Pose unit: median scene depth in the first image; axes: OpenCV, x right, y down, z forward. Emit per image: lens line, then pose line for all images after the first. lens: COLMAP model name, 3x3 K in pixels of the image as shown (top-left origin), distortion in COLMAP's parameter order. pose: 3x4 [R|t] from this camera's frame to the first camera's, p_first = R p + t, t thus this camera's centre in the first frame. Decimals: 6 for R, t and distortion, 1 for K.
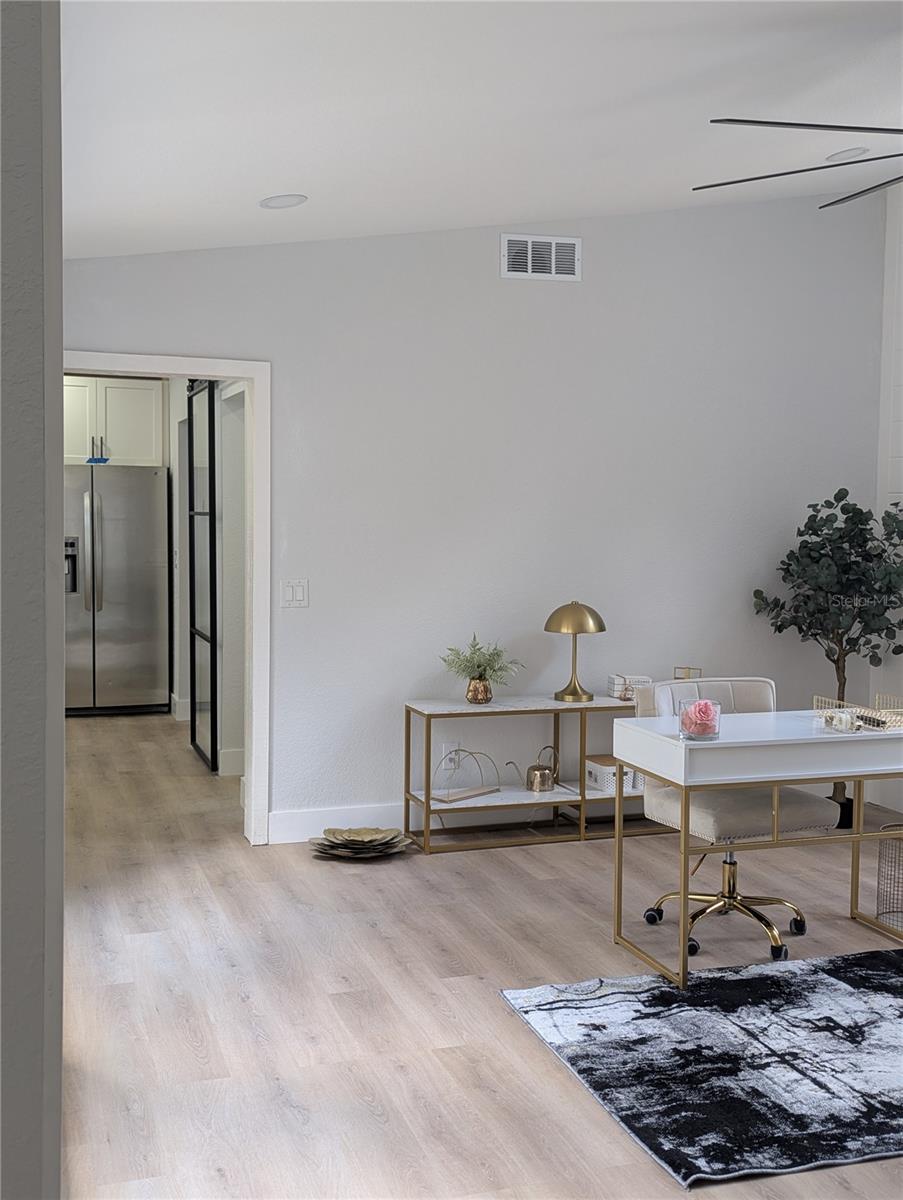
lens RADIAL K [[1273.5, 0, 454.3], [0, 1273.5, 614.2], [0, 0, 1]] dist [0.032604, 0.009010]
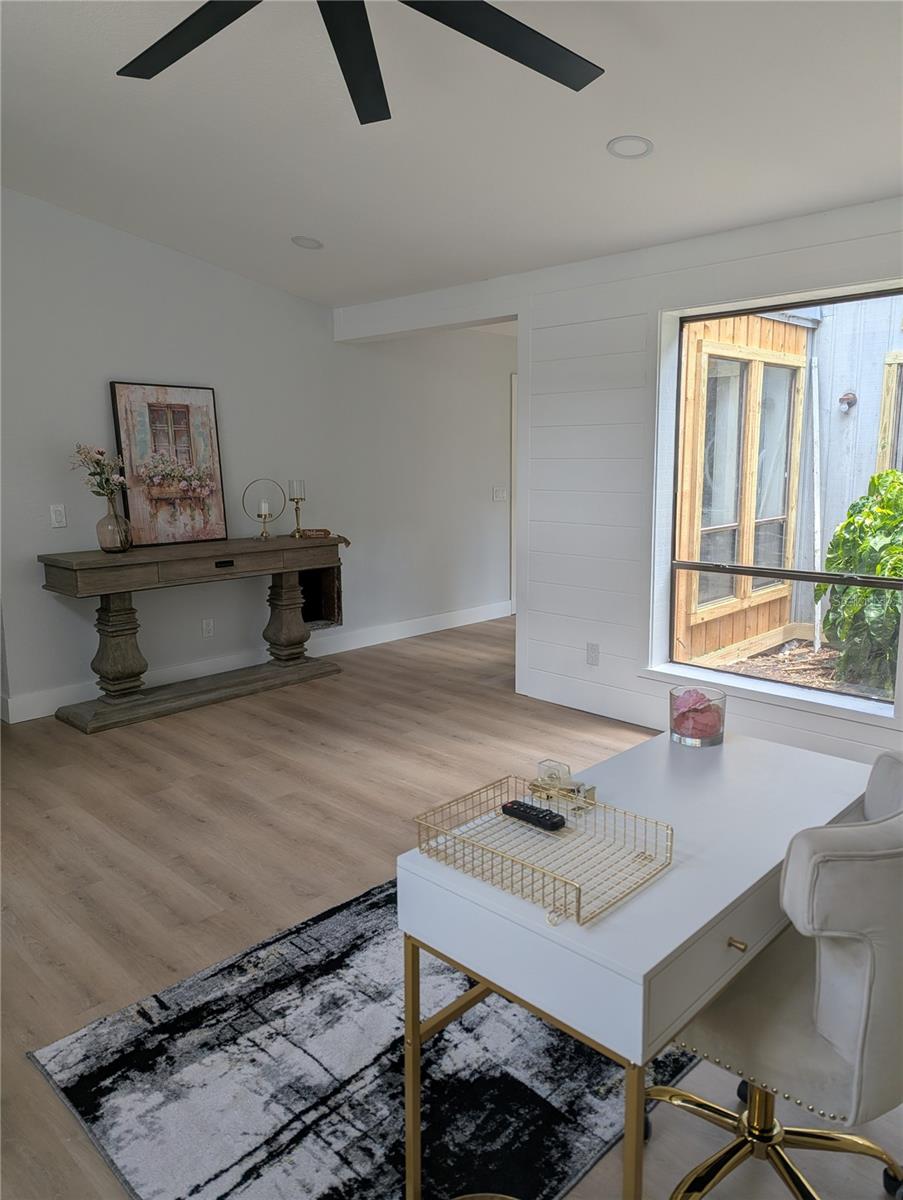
lens RADIAL K [[837.4, 0, 453.1], [0, 837.4, 594.9], [0, 0, 1]] dist [0.073754, -0.058142]
pose [[-0.892015, 0.066968, -0.447018, 0.592458], [-0.042586, 0.972113, 0.230613, -0.106509], [0.449996, 0.224747, -0.864287, 1.470234]]
